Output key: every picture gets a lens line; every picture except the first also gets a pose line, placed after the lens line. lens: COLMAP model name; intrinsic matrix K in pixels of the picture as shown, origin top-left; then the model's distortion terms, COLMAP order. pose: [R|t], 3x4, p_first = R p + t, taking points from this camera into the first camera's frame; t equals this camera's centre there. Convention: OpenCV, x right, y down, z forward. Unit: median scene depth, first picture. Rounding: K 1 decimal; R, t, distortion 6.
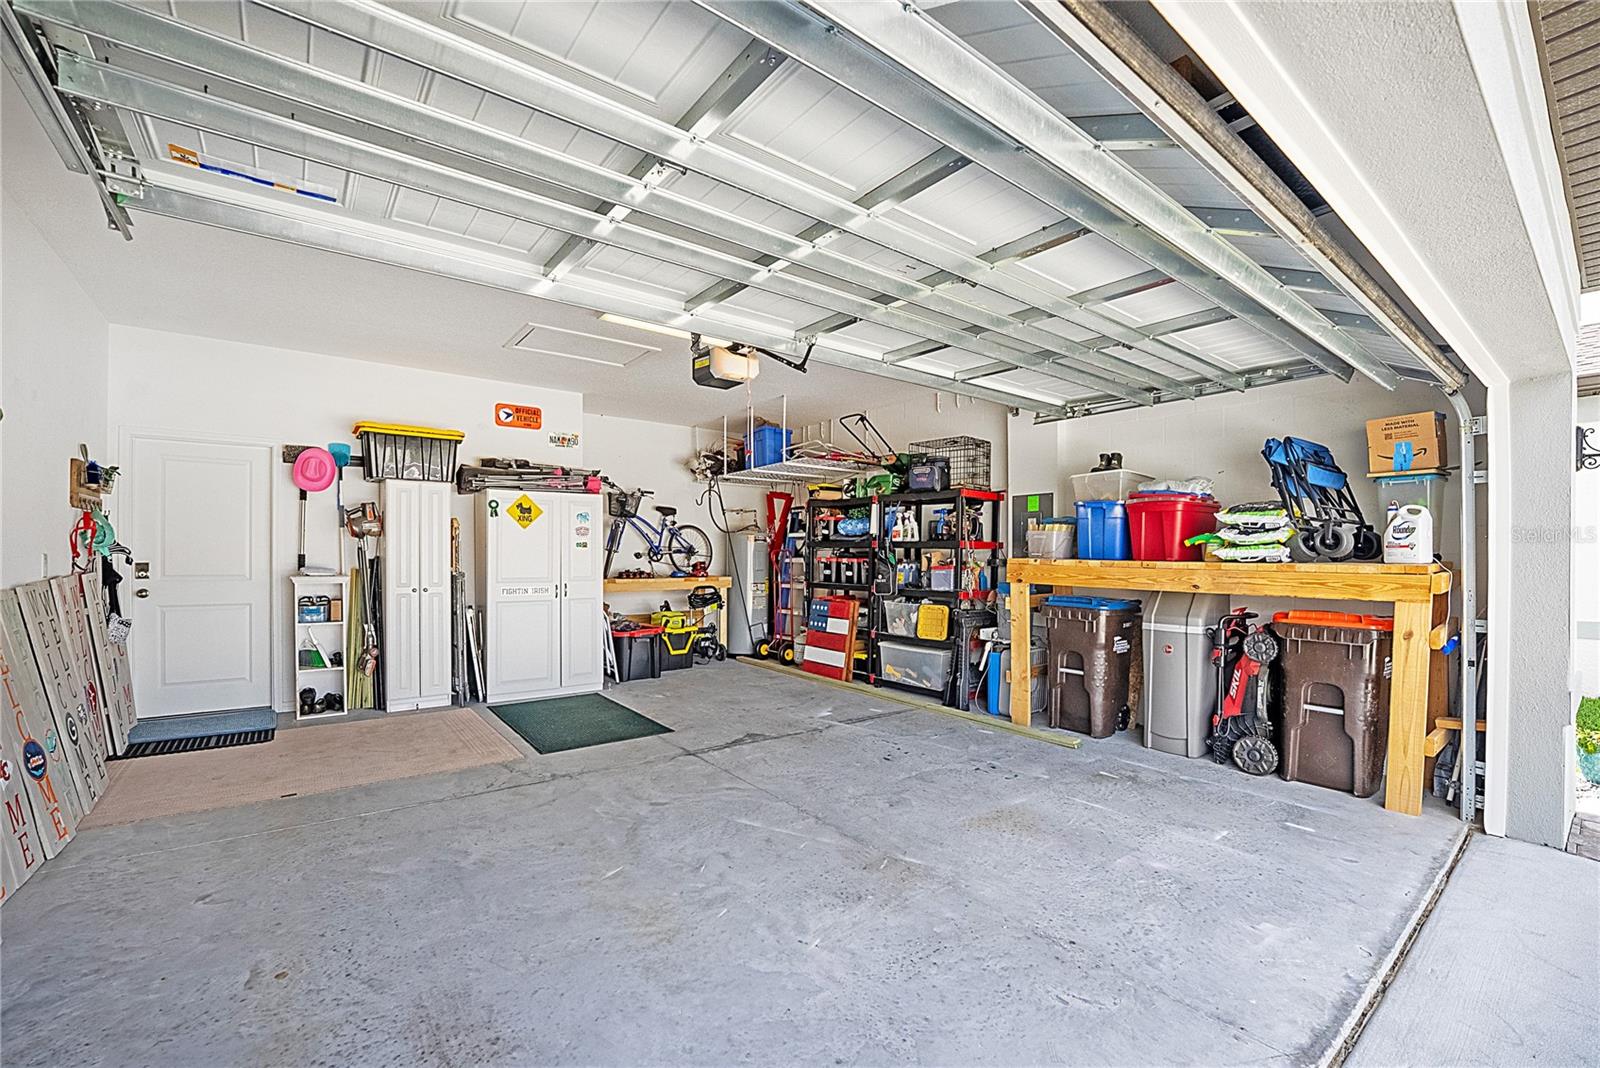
lens RADIAL K [[660.9, 0, 801.2], [0, 660.9, 554.9], [0, 0, 1]] dist [-0.025845, -0.000106]
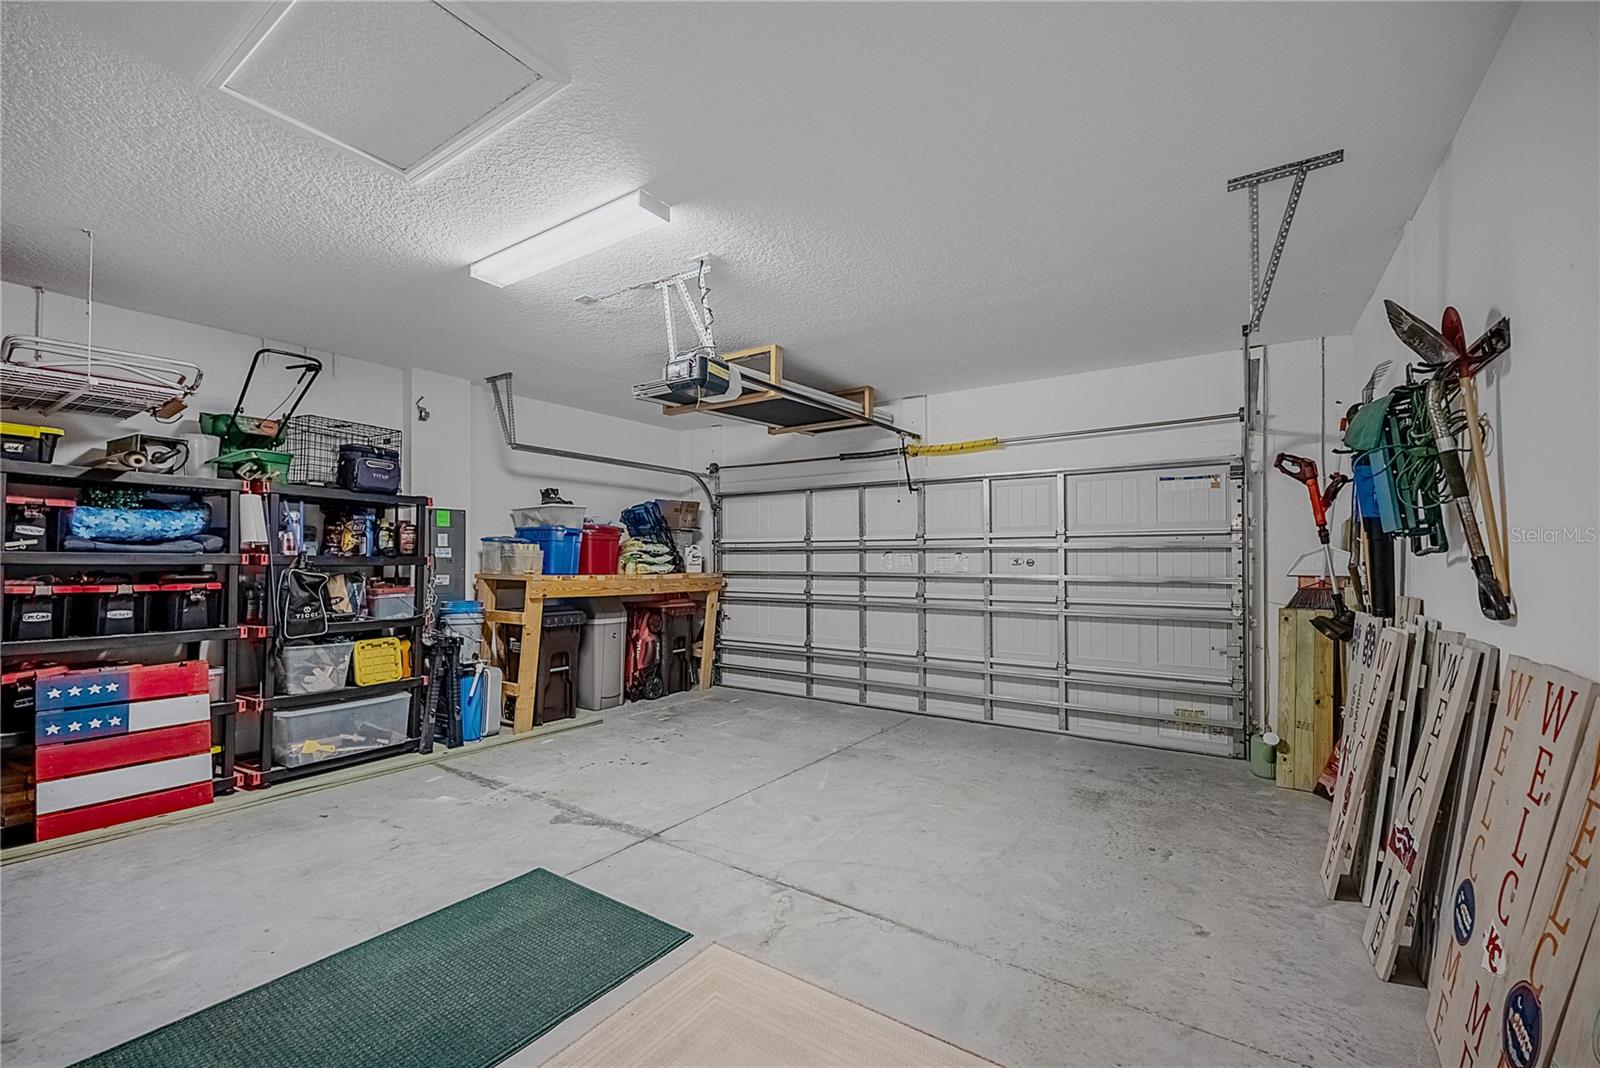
lens RADIAL K [[660.9, 0, 801.2], [0, 660.9, 554.9], [0, 0, 1]] dist [-0.025845, -0.000106]
pose [[-0.314427, 0.005721, 0.949264, -0.921465], [0.003778, 0.999981, -0.004775, -0.023663], [-0.949274, 0.002085, -0.314443, 1.035981]]
